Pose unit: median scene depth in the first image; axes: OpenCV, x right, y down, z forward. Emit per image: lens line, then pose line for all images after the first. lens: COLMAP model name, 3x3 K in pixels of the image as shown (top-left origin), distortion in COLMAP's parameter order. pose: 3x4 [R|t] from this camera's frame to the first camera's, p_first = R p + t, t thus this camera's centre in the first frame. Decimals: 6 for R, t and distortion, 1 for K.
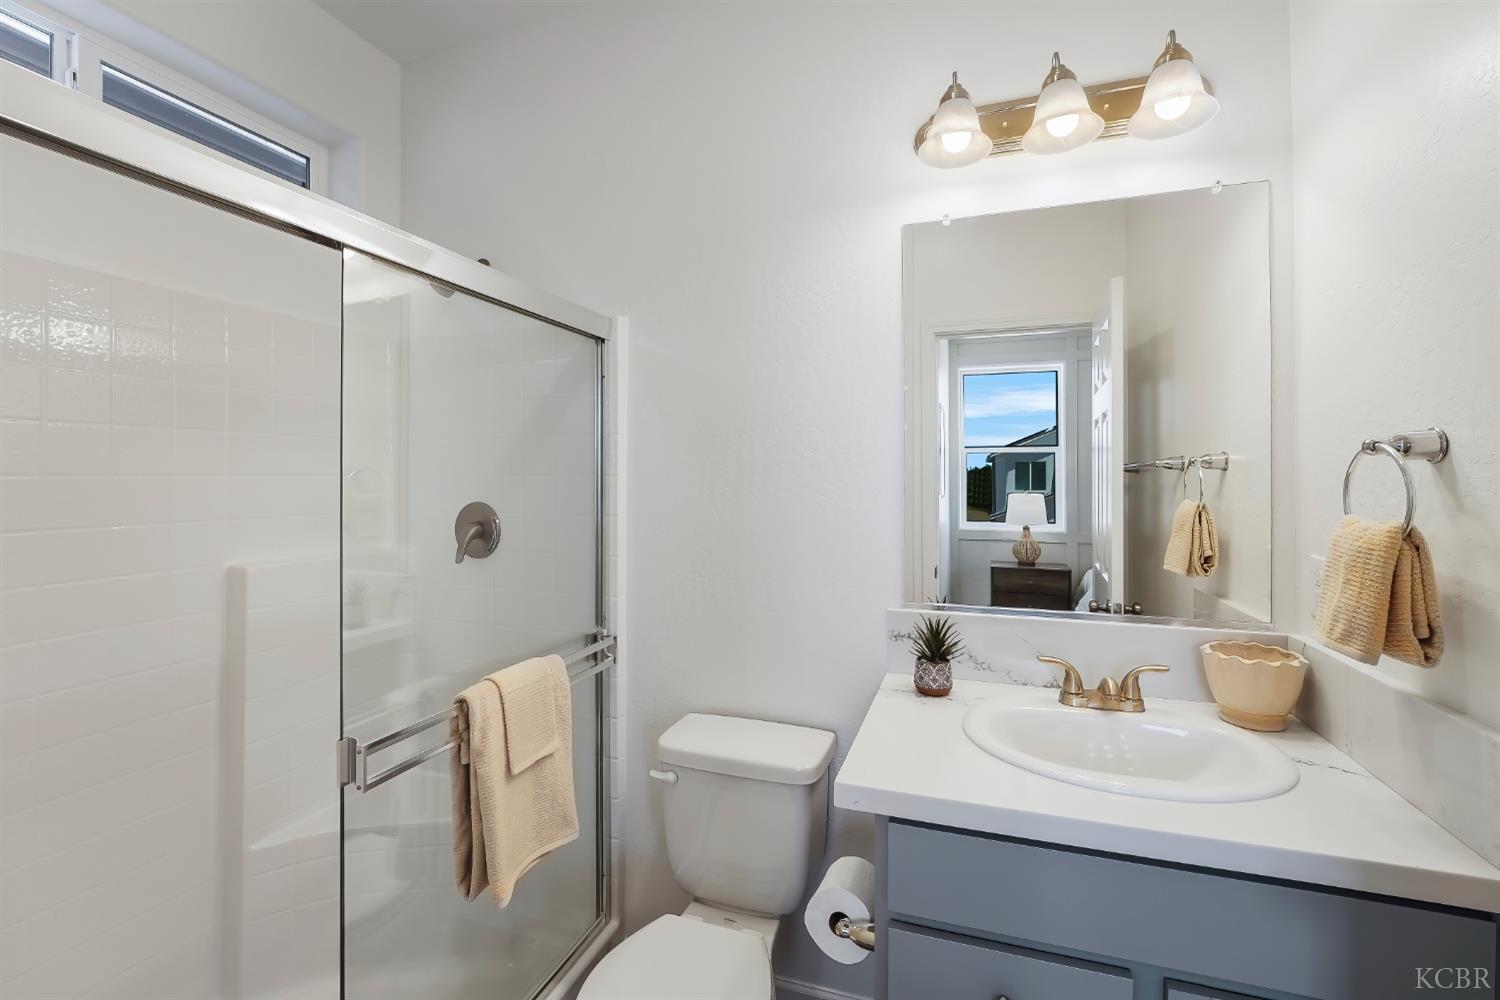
lens RADIAL K [[620.1, 0, 742.7], [0, 620.1, 474.0], [0, 0, 1]] dist [-0.009954, -0.000167]
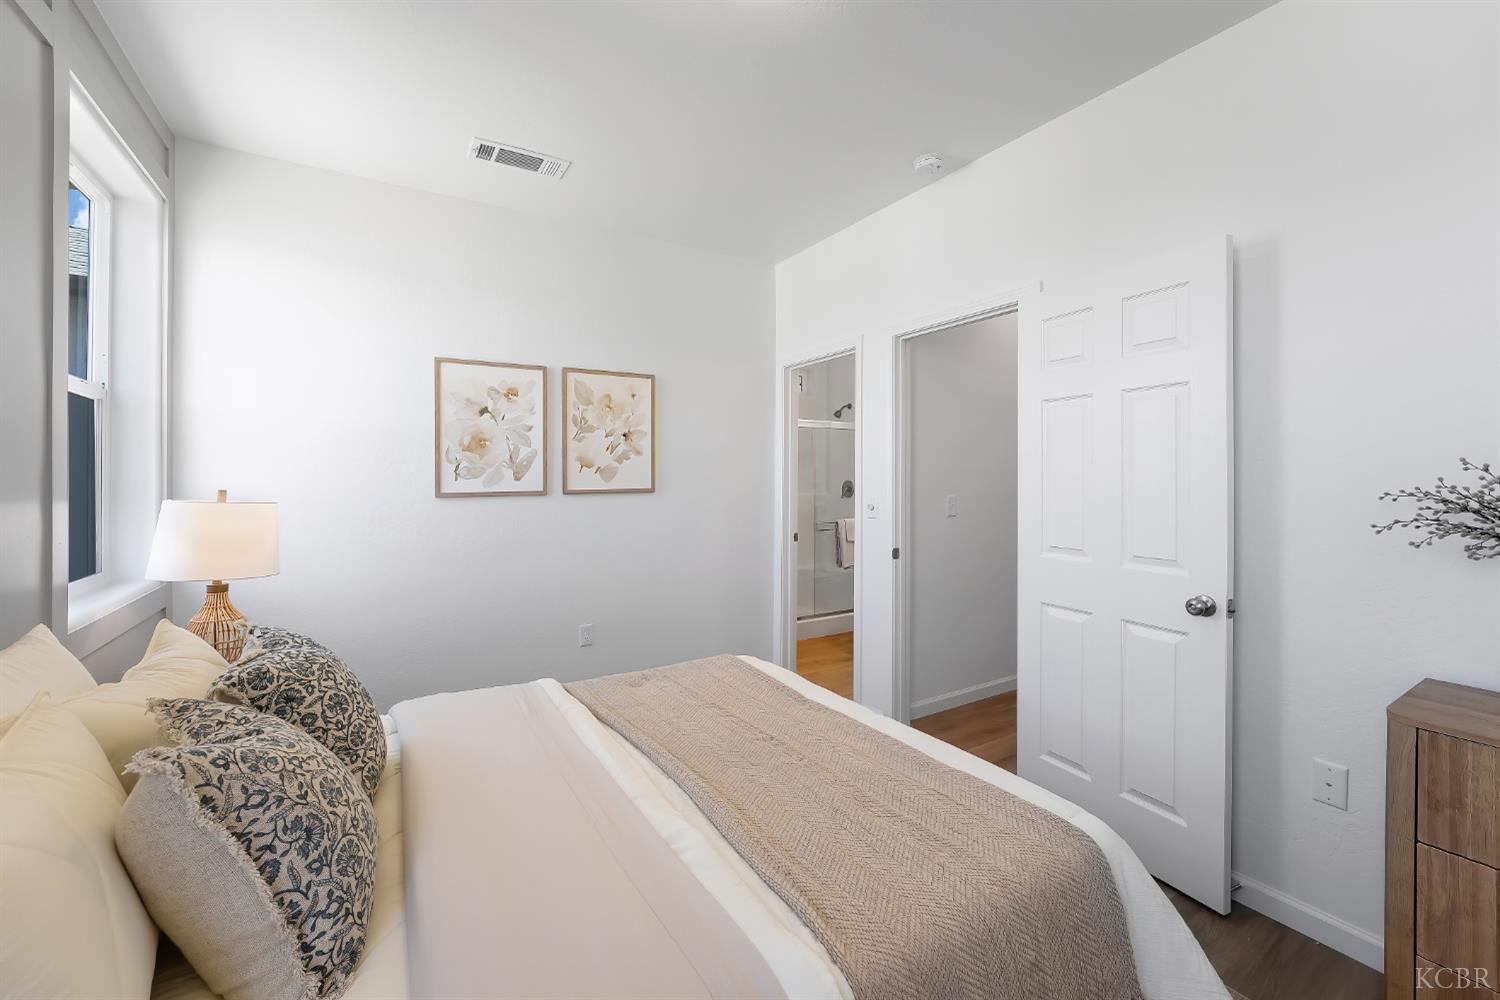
lens RADIAL K [[620.1, 0, 742.7], [0, 620.1, 474.0], [0, 0, 1]] dist [-0.009954, -0.000167]
pose [[0.788431, -0.000792, -0.615122, 1.749529], [0.004094, 0.999984, 0.003959, -0.006287], [0.615109, -0.005640, 0.788422, -2.926327]]
